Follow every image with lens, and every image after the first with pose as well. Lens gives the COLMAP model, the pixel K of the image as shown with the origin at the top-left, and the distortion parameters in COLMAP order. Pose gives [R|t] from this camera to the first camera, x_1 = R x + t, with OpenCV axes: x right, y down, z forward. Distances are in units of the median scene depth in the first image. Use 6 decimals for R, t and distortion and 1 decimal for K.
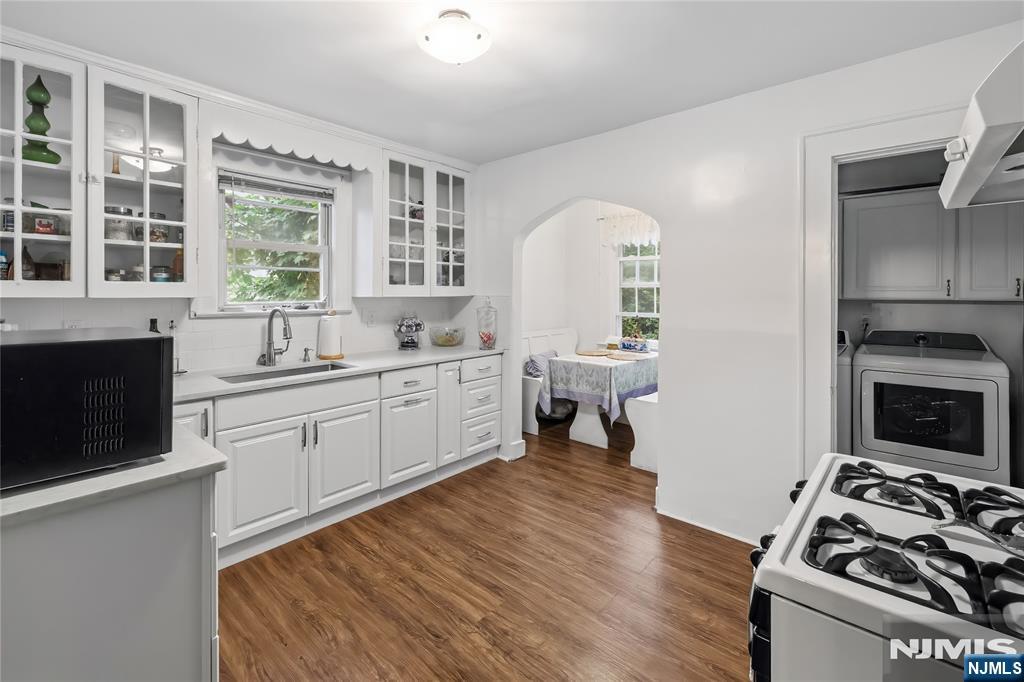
lens RADIAL K [[440.1, 0, 512.0], [0, 440.1, 292.6], [0, 0, 1]] dist [-0.001541, 0.000360]
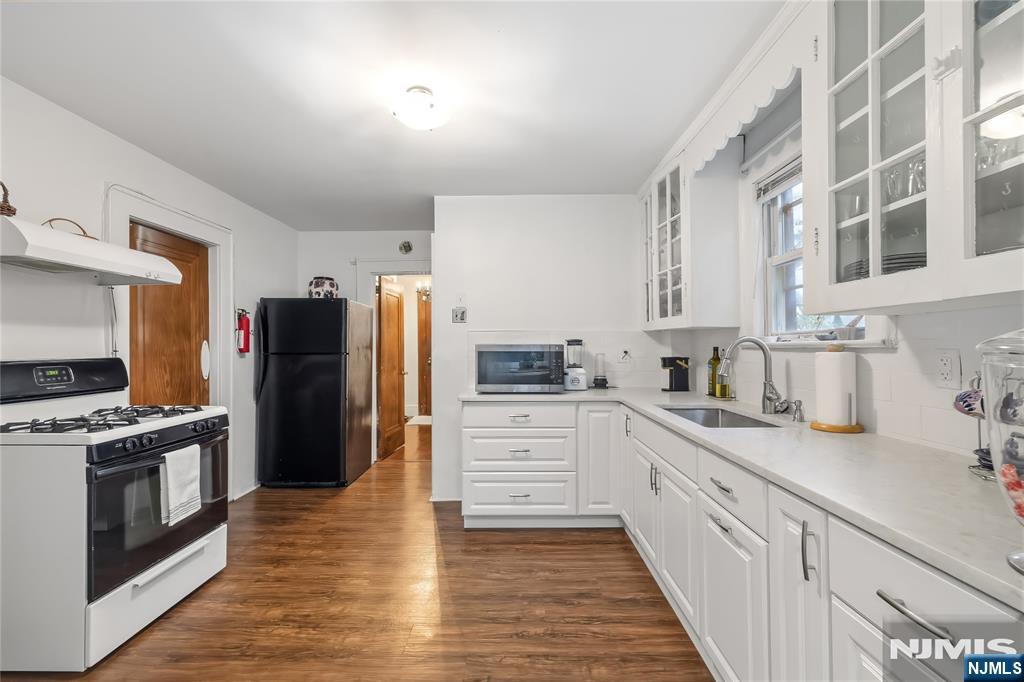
lens RADIAL K [[440.1, 0, 513.3], [0, 440.1, 341.5], [0, 0, 1]] dist [-0.001541, 0.000360]
pose [[-0.760906, -0.001938, -0.648859, 0.222104], [0.008044, 0.999891, -0.012420, 0.037398], [0.648812, -0.014670, -0.760807, 1.017066]]
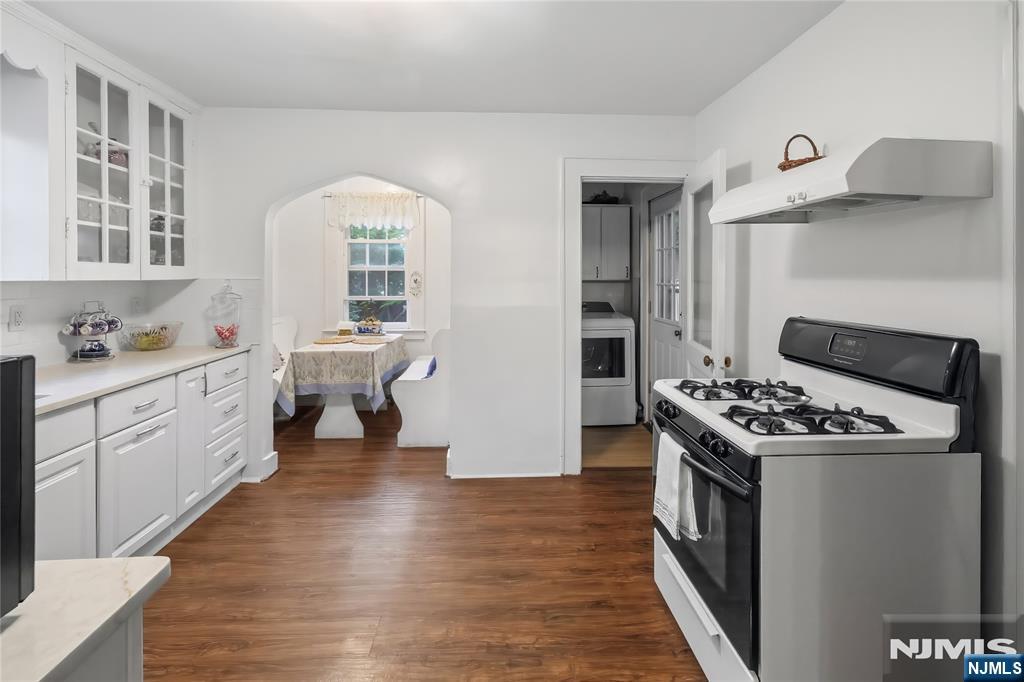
lens RADIAL K [[440.1, 0, 502.7], [0, 440.1, 279.8], [0, 0, 1]] dist [-0.001541, 0.000360]
pose [[0.723497, -0.004882, 0.690310, -0.245785], [0.001534, 0.999984, 0.005464, 0.005401], [-0.690325, -0.002894, 0.723493, 0.101396]]
